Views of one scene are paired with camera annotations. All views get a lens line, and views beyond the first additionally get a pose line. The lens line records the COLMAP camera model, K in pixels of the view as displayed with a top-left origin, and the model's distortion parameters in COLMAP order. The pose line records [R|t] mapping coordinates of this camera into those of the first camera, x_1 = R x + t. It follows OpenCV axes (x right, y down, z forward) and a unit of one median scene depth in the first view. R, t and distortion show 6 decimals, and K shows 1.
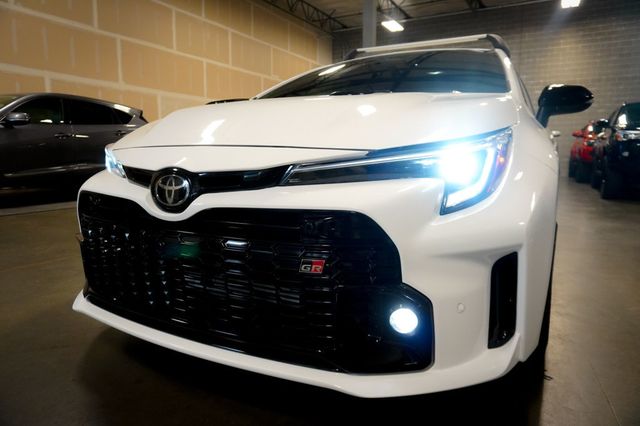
lens RADIAL K [[430.9, 0, 320.8], [0, 430.9, 211.3], [0, 0, 1]] dist [-0.020067, 0.015815]
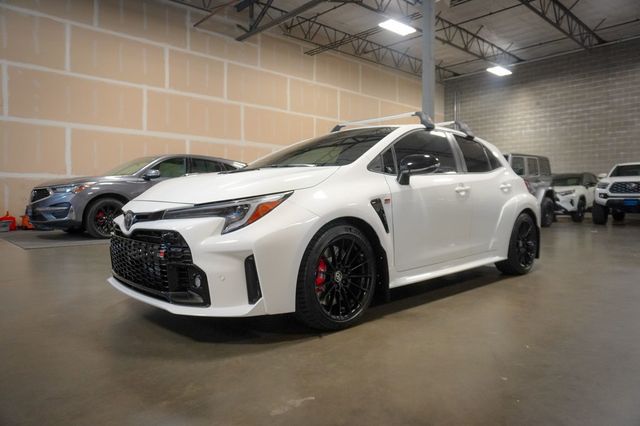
lens RADIAL K [[430.9, 0, 320.7], [0, 430.9, 216.8], [0, 0, 1]] dist [-0.020067, 0.015815]
pose [[0.950322, 0.013392, -0.310982, 0.138349], [-0.039699, 0.996130, -0.078417, 0.006813], [0.308728, 0.086867, 0.947175, -0.084333]]
